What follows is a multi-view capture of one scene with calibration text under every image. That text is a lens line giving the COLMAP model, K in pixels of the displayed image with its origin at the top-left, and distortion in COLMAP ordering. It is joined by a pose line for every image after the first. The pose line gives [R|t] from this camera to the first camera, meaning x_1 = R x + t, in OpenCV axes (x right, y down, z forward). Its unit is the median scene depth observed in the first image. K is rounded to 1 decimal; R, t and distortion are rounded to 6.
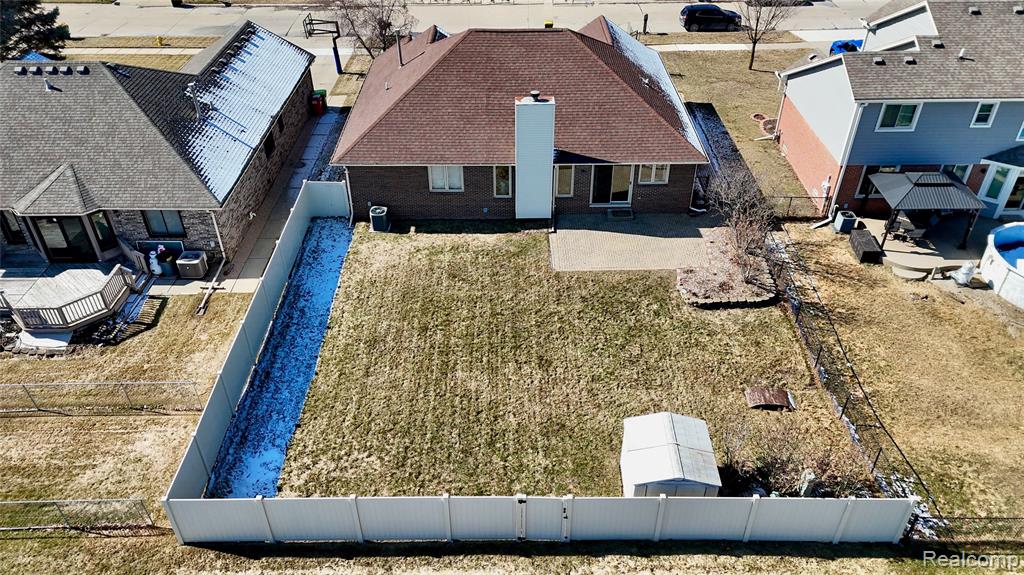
lens RADIAL K [[742.8, 0, 512.0], [0, 742.8, 287.5], [0, 0, 1]] dist [0.066758, -0.058133]
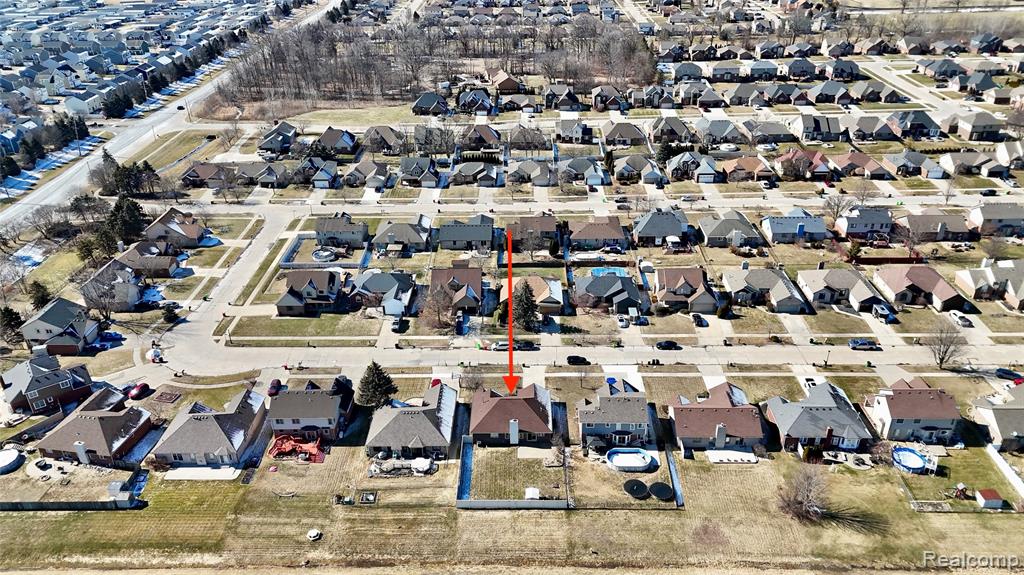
lens RADIAL K [[742.8, 0, 512.0], [0, 742.8, 287.5], [0, 0, 1]] dist [0.066758, -0.058133]
pose [[0.999748, -0.001720, -0.022377, 0.126507], [-0.001021, 0.992544, -0.121886, -0.516532], [0.022419, 0.121878, 0.992292, -3.797531]]
